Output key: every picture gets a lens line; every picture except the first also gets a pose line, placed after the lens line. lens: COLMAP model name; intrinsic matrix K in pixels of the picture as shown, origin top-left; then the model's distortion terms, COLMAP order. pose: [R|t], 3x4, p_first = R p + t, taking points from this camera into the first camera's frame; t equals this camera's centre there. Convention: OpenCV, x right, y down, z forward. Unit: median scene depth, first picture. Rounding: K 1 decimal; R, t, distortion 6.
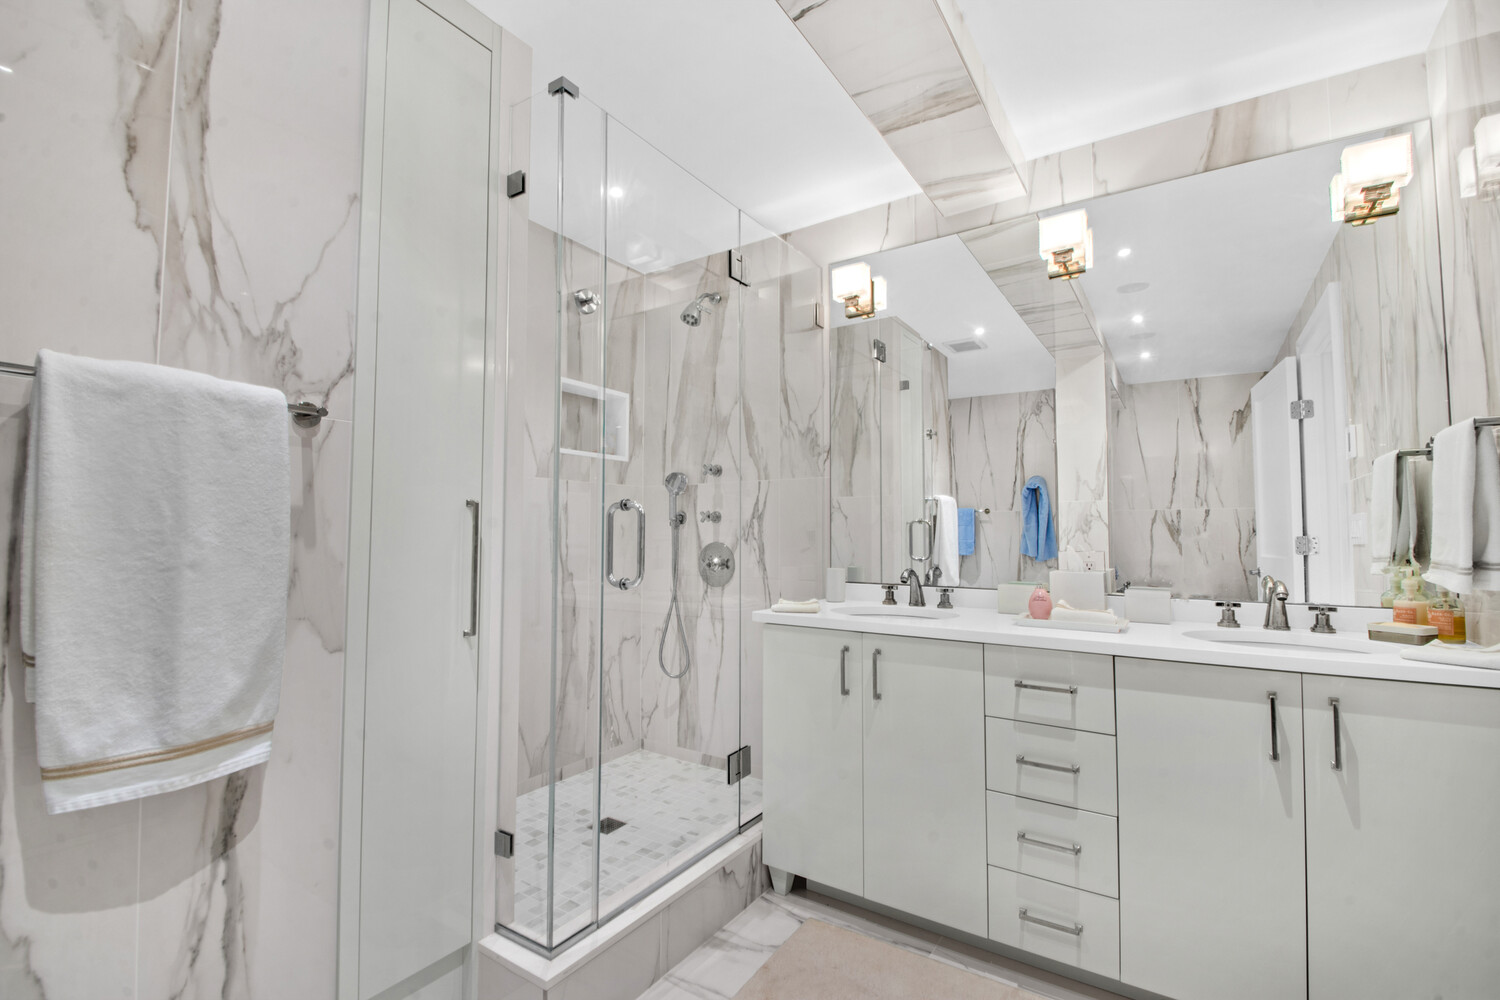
lens RADIAL K [[668.3, 0, 750.0], [0, 668.3, 500.0], [0, 0, 1]] dist [0.001194, -0.015201]
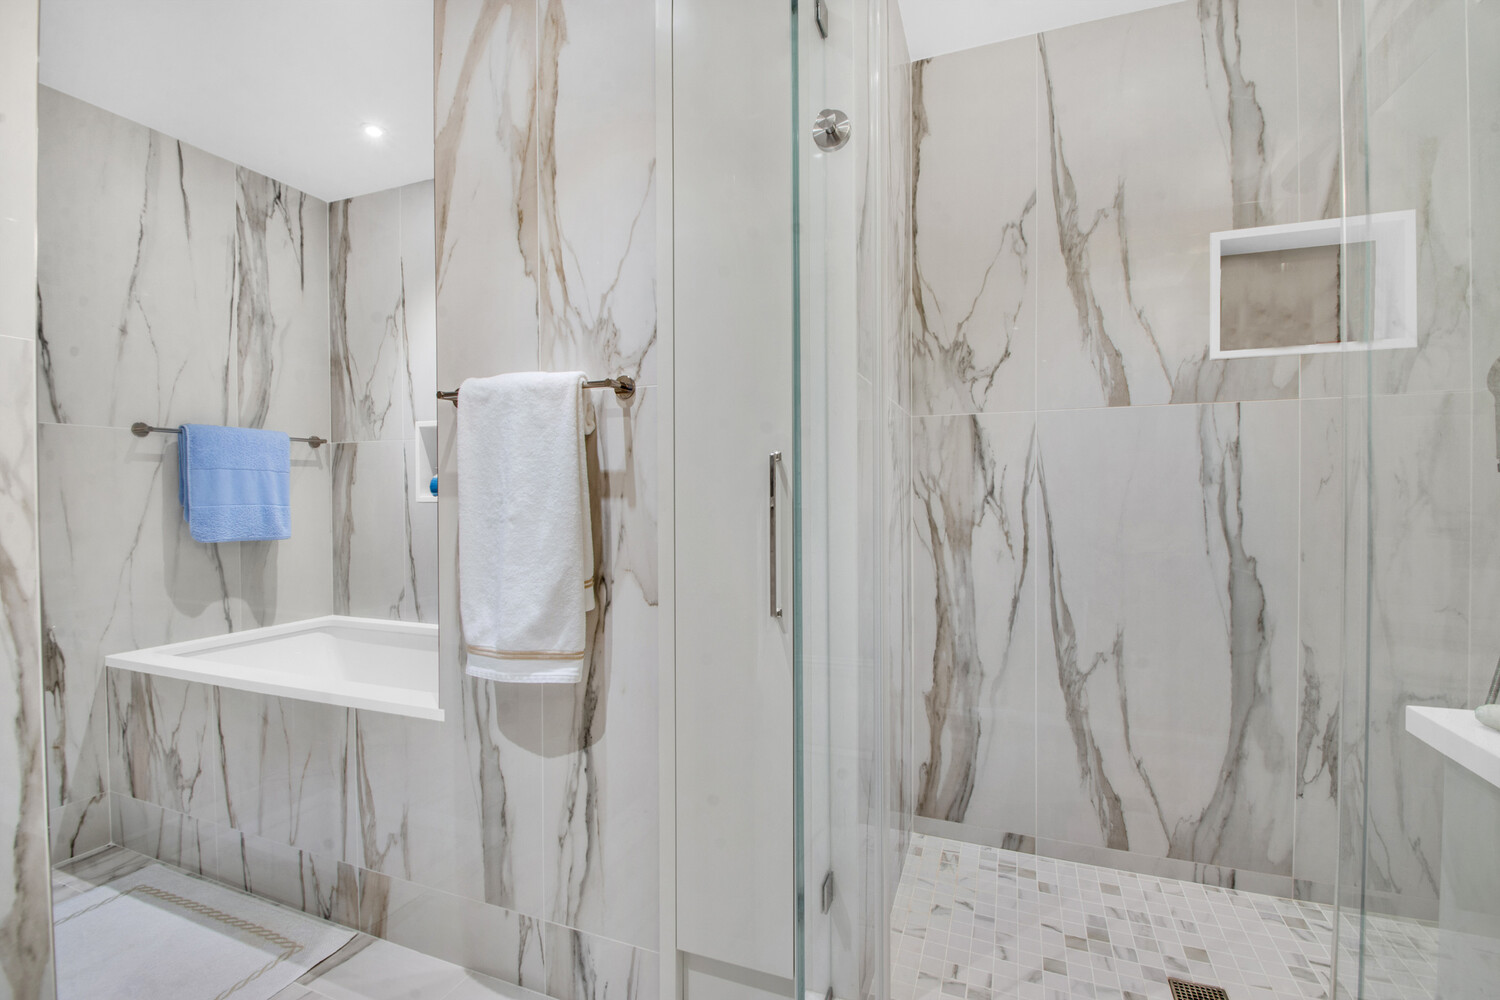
lens RADIAL K [[653.1, 0, 754.8], [0, 653.1, 504.8], [0, 0, 1]] dist [0.001672, -0.006711]
pose [[0.217184, 0.009896, -0.976080, 0.489706], [0.054190, 0.998284, 0.022179, 0.060373], [0.974625, -0.057711, 0.216275, 1.068814]]
